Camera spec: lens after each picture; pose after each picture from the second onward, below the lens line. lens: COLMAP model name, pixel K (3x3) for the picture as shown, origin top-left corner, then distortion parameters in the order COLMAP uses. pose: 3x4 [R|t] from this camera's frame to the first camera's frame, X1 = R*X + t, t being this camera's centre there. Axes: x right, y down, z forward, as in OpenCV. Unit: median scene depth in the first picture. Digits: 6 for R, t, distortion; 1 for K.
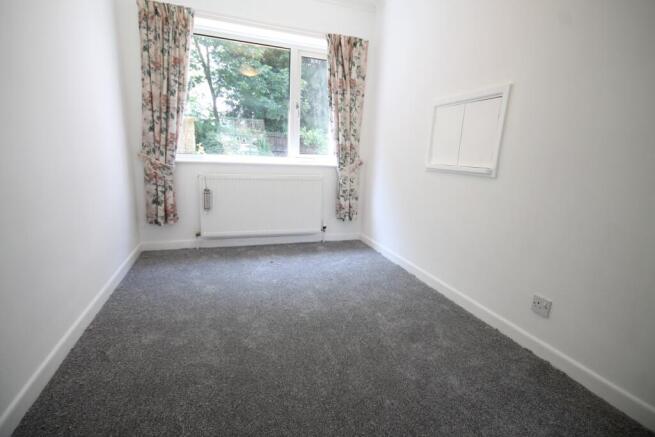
lens RADIAL K [[313.3, 0, 327.5], [0, 313.3, 217.8], [0, 0, 1]] dist [-0.003091, -0.001300]
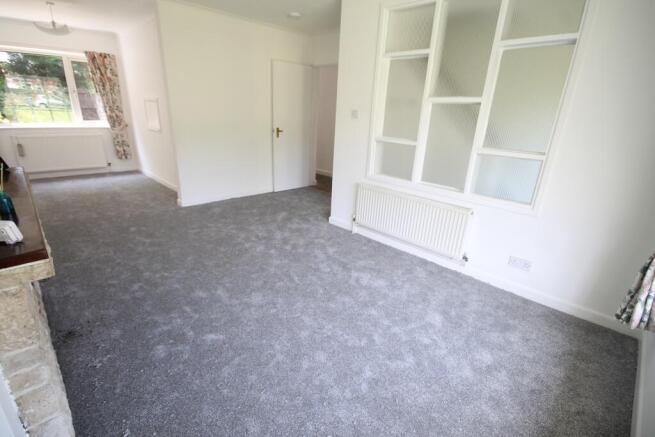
lens RADIAL K [[313.3, 0, 326.6], [0, 313.3, 220.2], [0, 0, 1]] dist [-0.003091, -0.001300]
pose [[0.904004, -0.148788, 0.400798, 0.360532], [0.085796, 0.981552, 0.170867, 0.155091], [-0.418827, -0.120077, 0.900092, -1.188678]]
